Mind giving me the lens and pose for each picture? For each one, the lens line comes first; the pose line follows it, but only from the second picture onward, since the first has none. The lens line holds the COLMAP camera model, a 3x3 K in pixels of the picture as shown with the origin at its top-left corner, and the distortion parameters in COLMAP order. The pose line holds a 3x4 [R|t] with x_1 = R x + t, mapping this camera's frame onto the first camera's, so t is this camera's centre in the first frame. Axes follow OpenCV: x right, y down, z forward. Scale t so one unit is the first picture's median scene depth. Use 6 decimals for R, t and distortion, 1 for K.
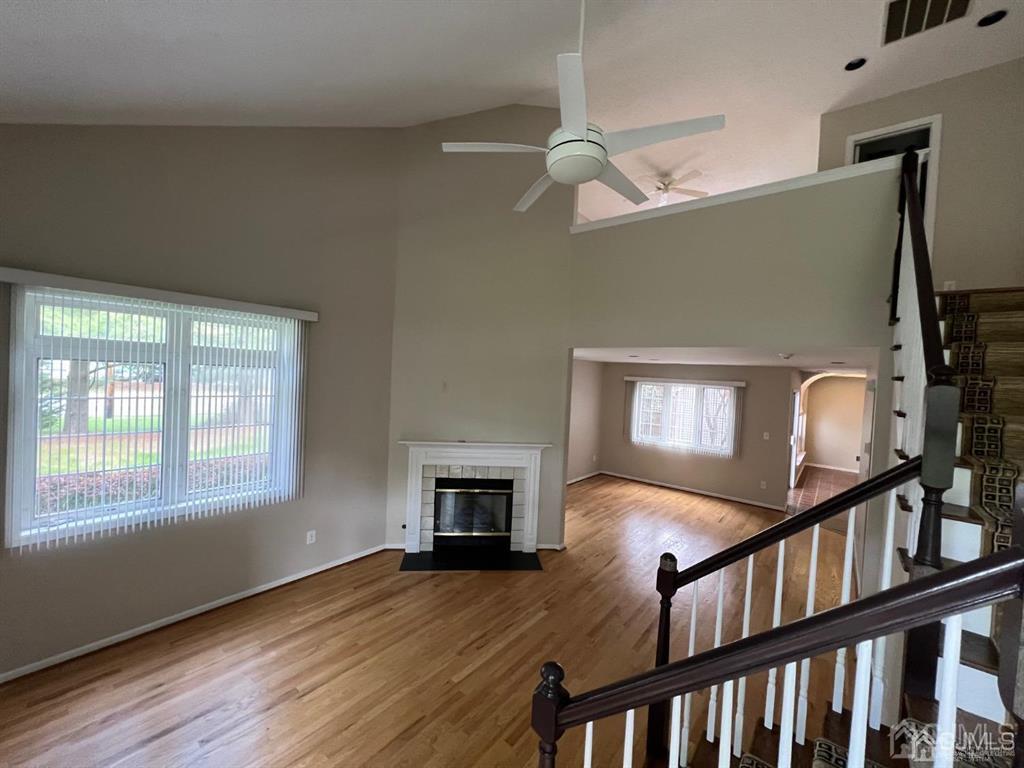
lens RADIAL K [[408.0, 0, 511.3], [0, 408.0, 380.8], [0, 0, 1]] dist [0.002126, -0.000338]
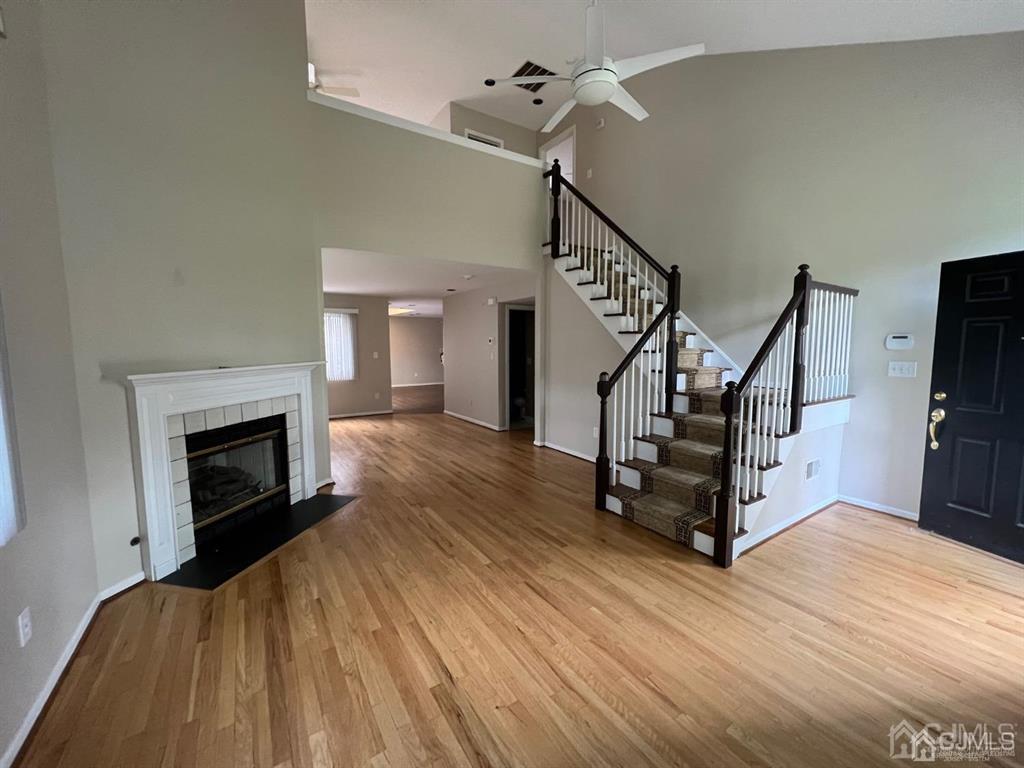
lens RADIAL K [[408.0, 0, 511.3], [0, 408.0, 380.8], [0, 0, 1]] dist [0.002126, -0.000338]
pose [[0.305925, -0.134220, 0.942547, -0.646293], [0.033553, 0.990917, 0.130218, 0.111015], [-0.951464, -0.008212, 0.307650, 0.420061]]
